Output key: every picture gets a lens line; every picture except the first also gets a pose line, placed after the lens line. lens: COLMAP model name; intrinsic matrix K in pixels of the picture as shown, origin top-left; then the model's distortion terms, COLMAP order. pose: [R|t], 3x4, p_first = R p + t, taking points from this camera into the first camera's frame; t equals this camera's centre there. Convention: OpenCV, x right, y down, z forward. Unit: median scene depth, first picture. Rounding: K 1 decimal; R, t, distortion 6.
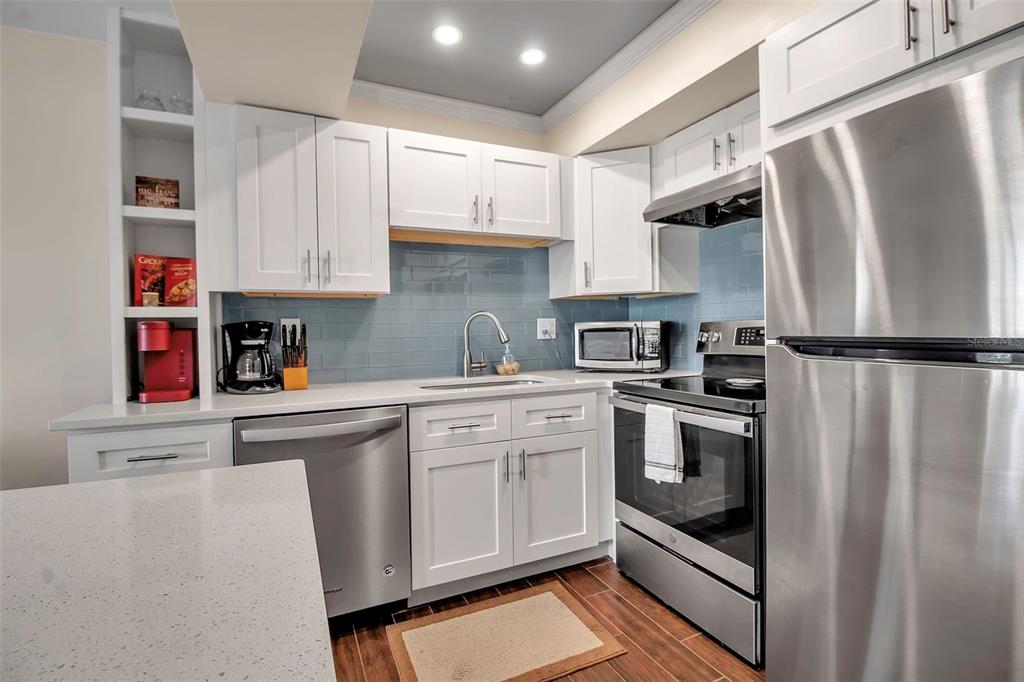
lens RADIAL K [[478.7, 0, 510.1], [0, 478.7, 333.9], [0, 0, 1]] dist [-0.000351, -0.010050]
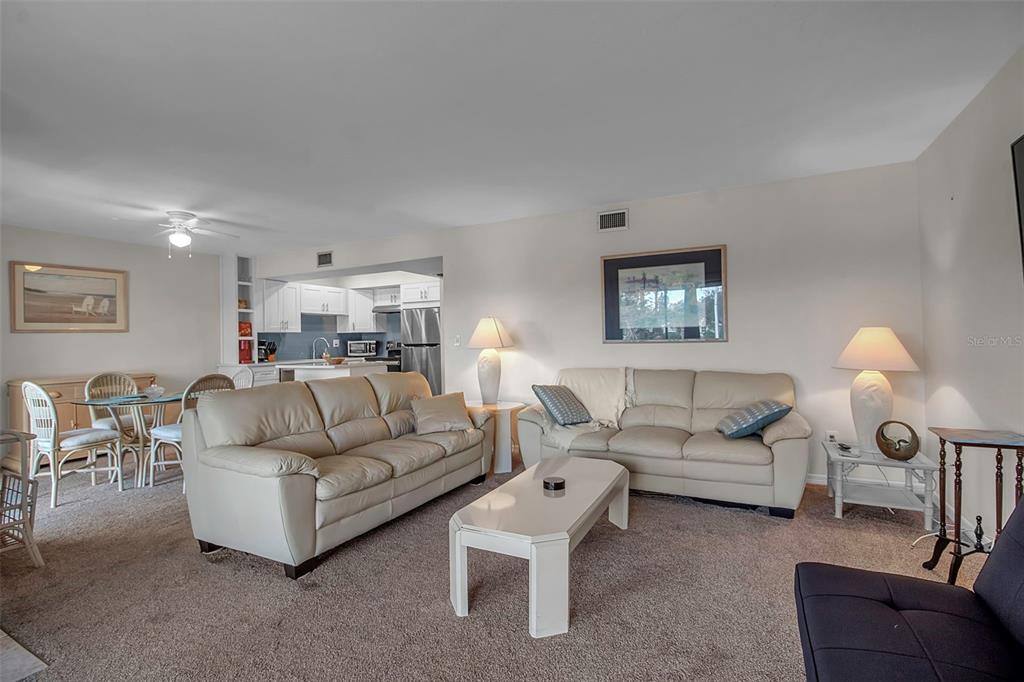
lens RADIAL K [[478.7, 0, 512.0], [0, 478.7, 333.7], [0, 0, 1]] dist [-0.000351, -0.010050]
pose [[0.786348, 0.011308, 0.617680, -1.188376], [0.013306, 0.999291, -0.035234, 0.063047], [-0.617640, 0.035925, 0.785640, -2.626226]]
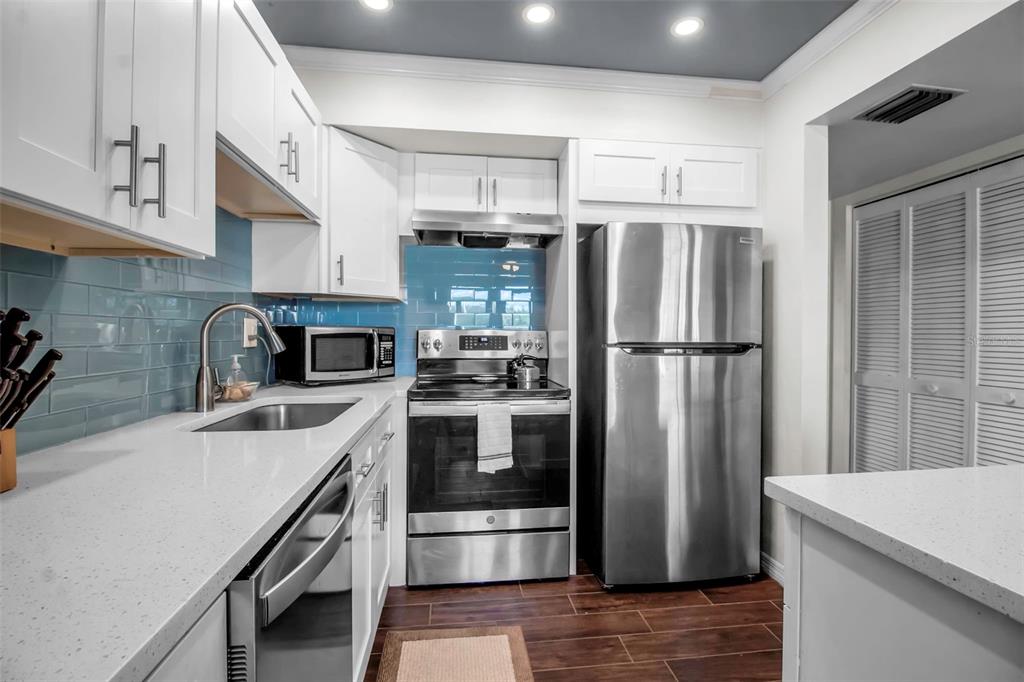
lens RADIAL K [[478.7, 0, 511.2], [0, 478.7, 335.2], [0, 0, 1]] dist [-0.000351, -0.010050]
pose [[0.306887, 0.017245, 0.951590, -0.660074], [-0.000271, 0.999837, -0.018032, 0.007570], [-0.951746, 0.005276, 0.306841, 0.539910]]
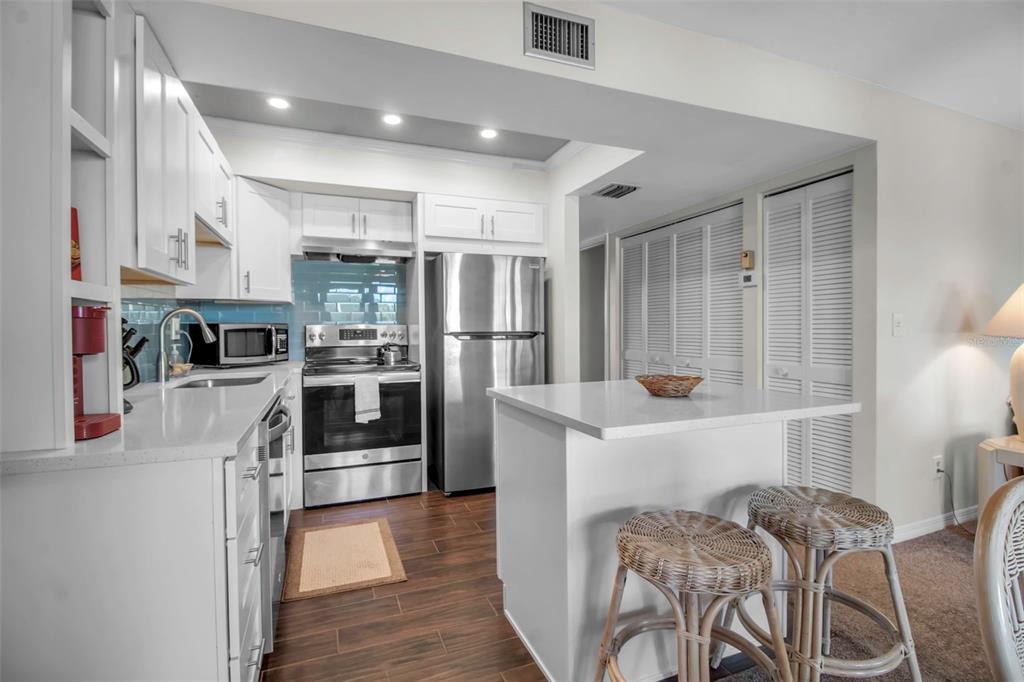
lens RADIAL K [[478.7, 0, 509.9], [0, 478.7, 333.8], [0, 0, 1]] dist [-0.000351, -0.010050]
pose [[0.063403, 0.004013, 0.997980, -1.135393], [0.016279, 0.999855, -0.005055, 0.020215], [-0.997855, 0.016567, 0.063328, 0.354569]]
